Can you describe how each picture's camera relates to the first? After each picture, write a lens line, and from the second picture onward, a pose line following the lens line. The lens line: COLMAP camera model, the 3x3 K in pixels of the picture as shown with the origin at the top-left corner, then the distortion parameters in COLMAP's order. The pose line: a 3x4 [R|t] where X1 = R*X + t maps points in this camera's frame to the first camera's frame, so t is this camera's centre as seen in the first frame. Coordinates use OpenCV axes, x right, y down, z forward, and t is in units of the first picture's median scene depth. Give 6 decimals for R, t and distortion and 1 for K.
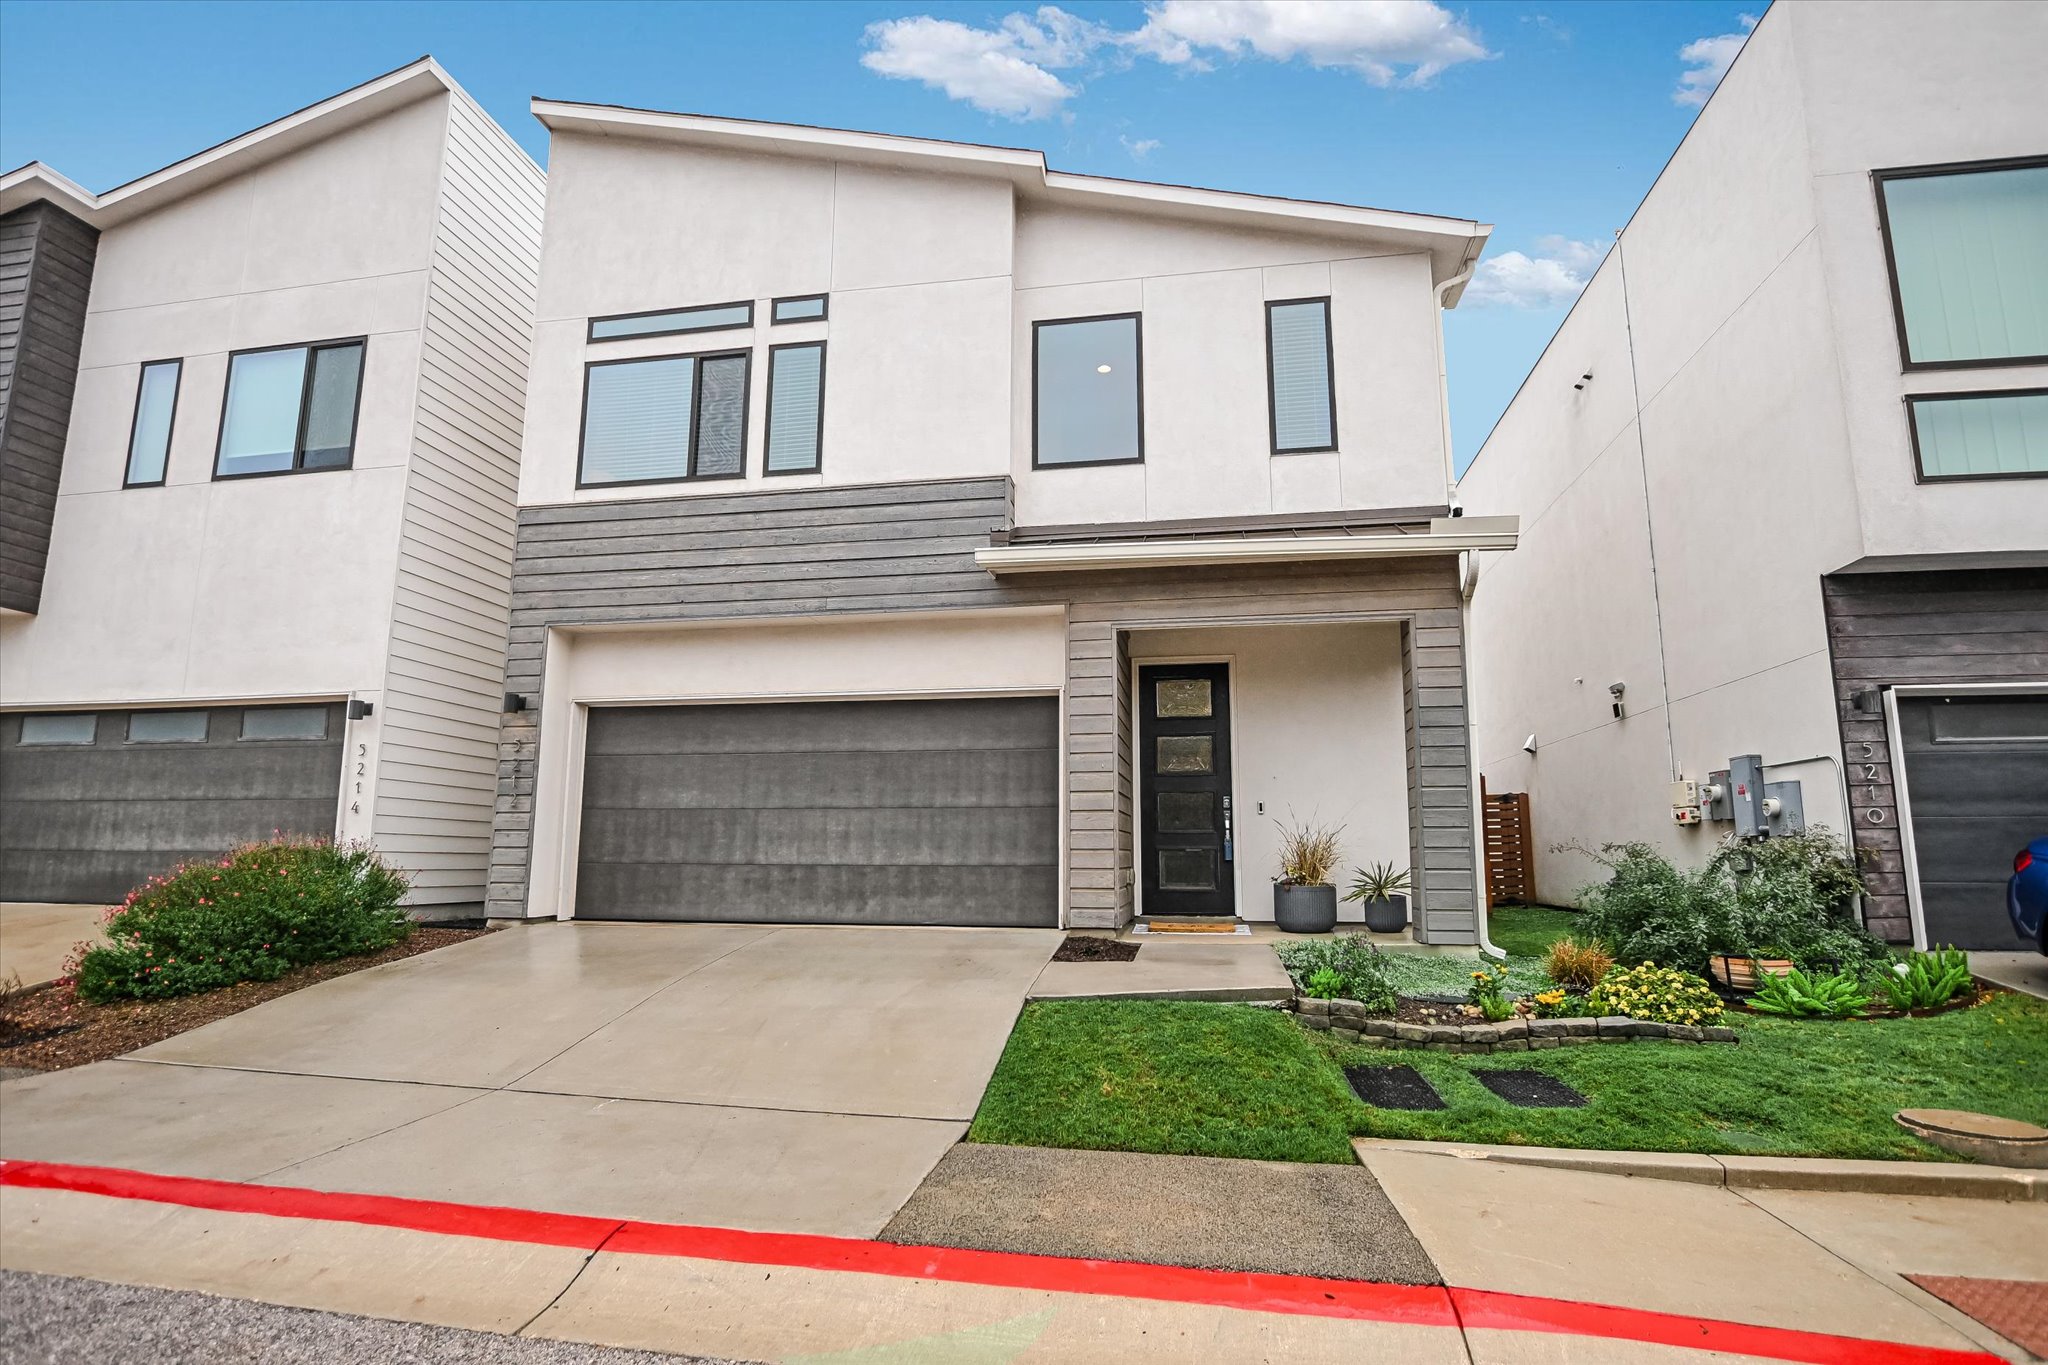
lens RADIAL K [[1021.8, 0, 1024.0], [0, 1021.8, 682.5], [0, 0, 1]] dist [-0.024081, 0.000554]
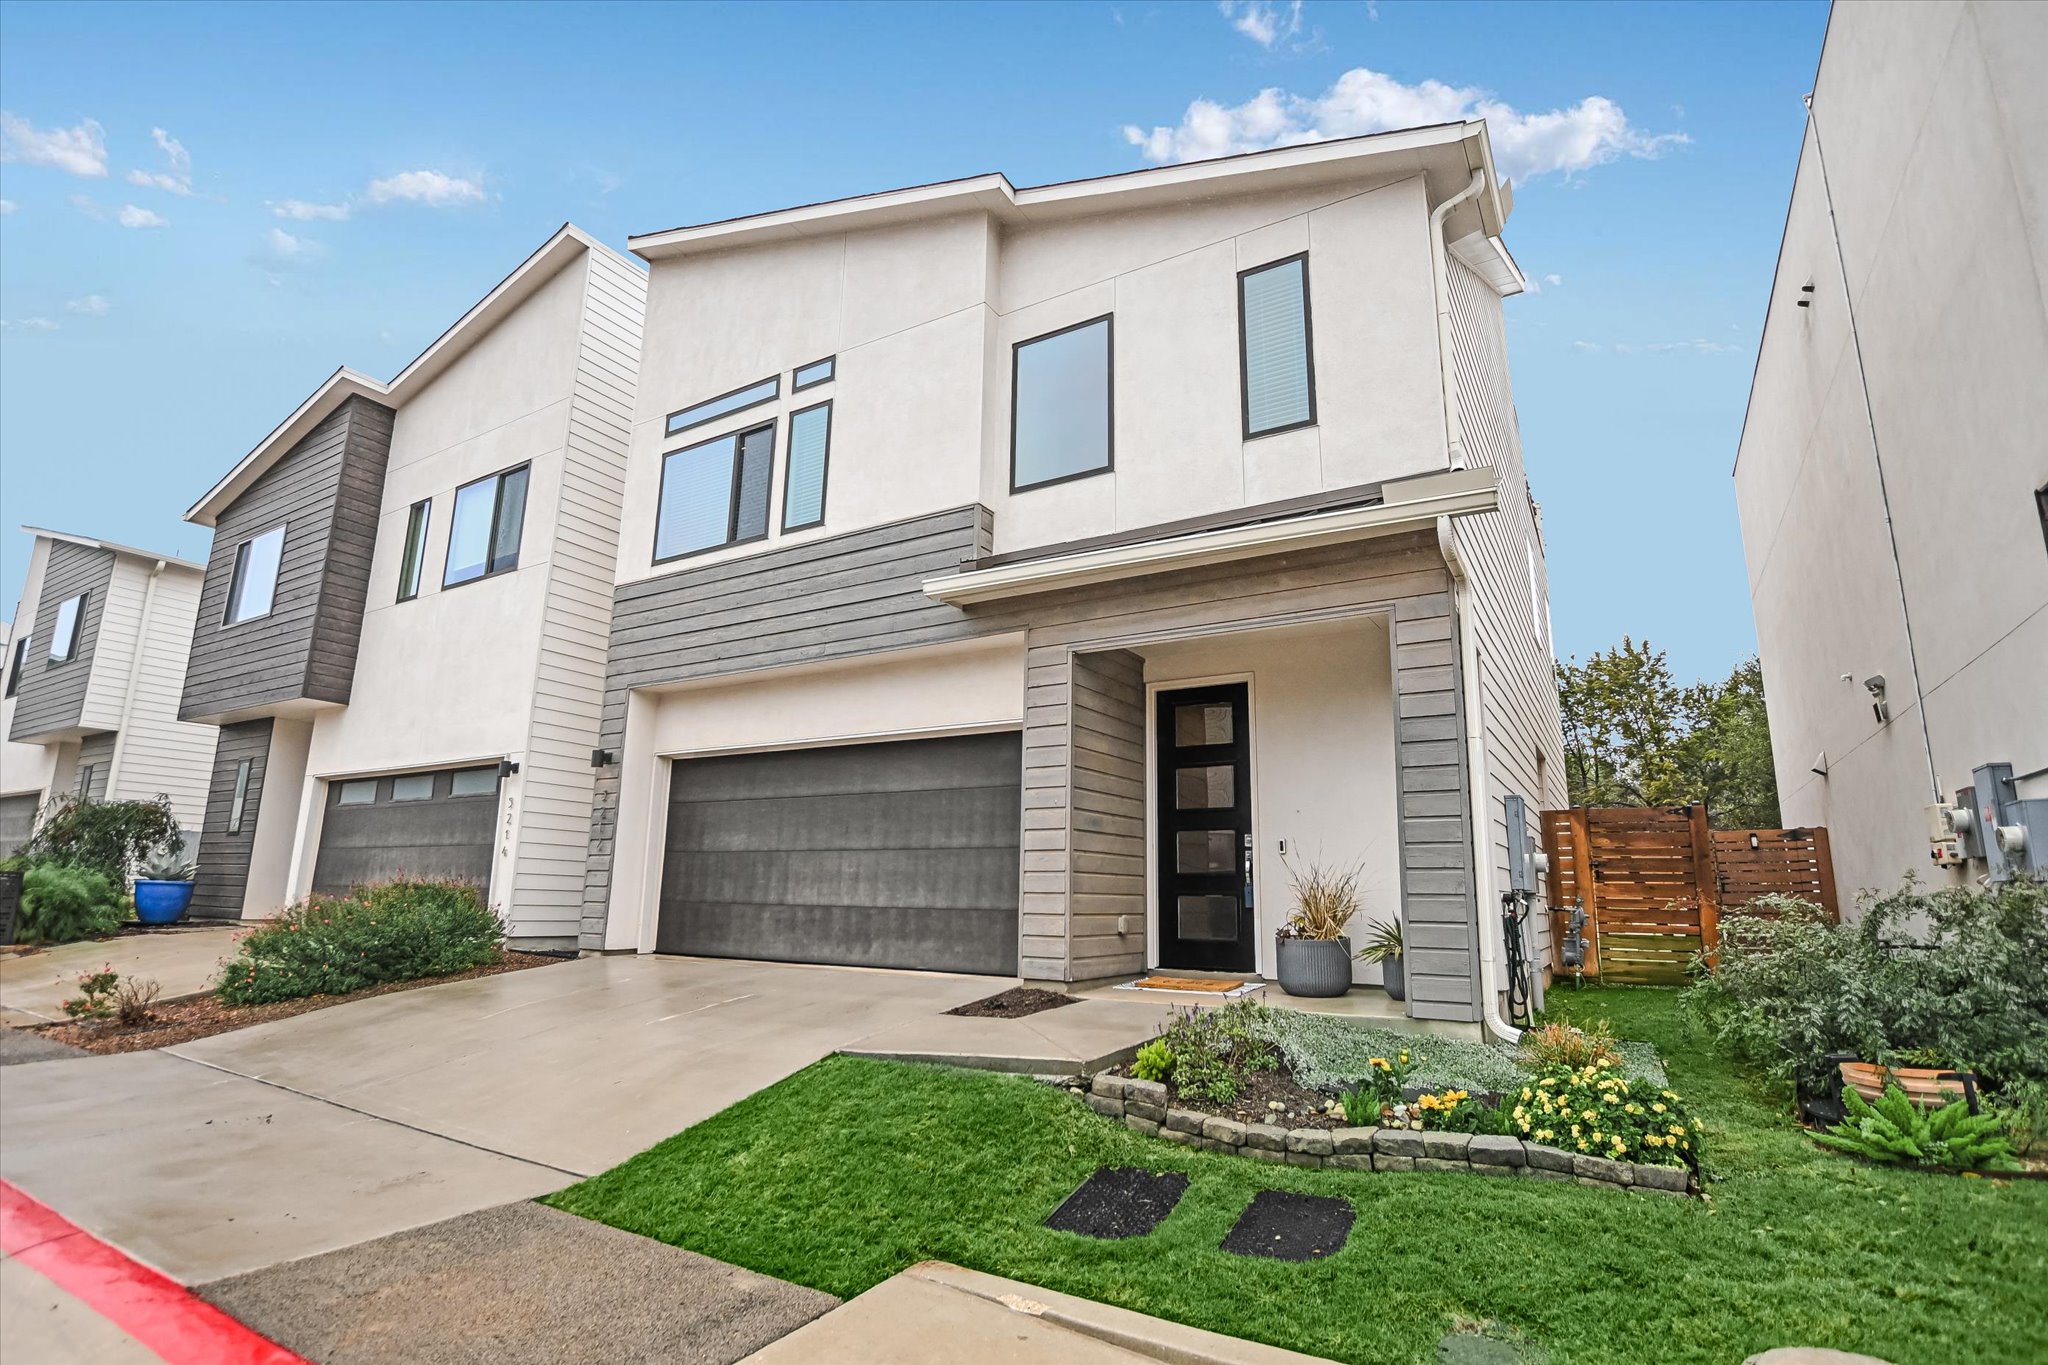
lens RADIAL K [[983.8, 0, 1024.0], [0, 983.8, 682.5], [0, 0, 1]] dist [-0.026472, 0.000707]
pose [[0.932931, -0.065660, -0.354017, 0.334994], [0.047303, 0.997061, -0.060270, 0.024593], [0.356934, 0.039481, 0.933295, 0.146209]]
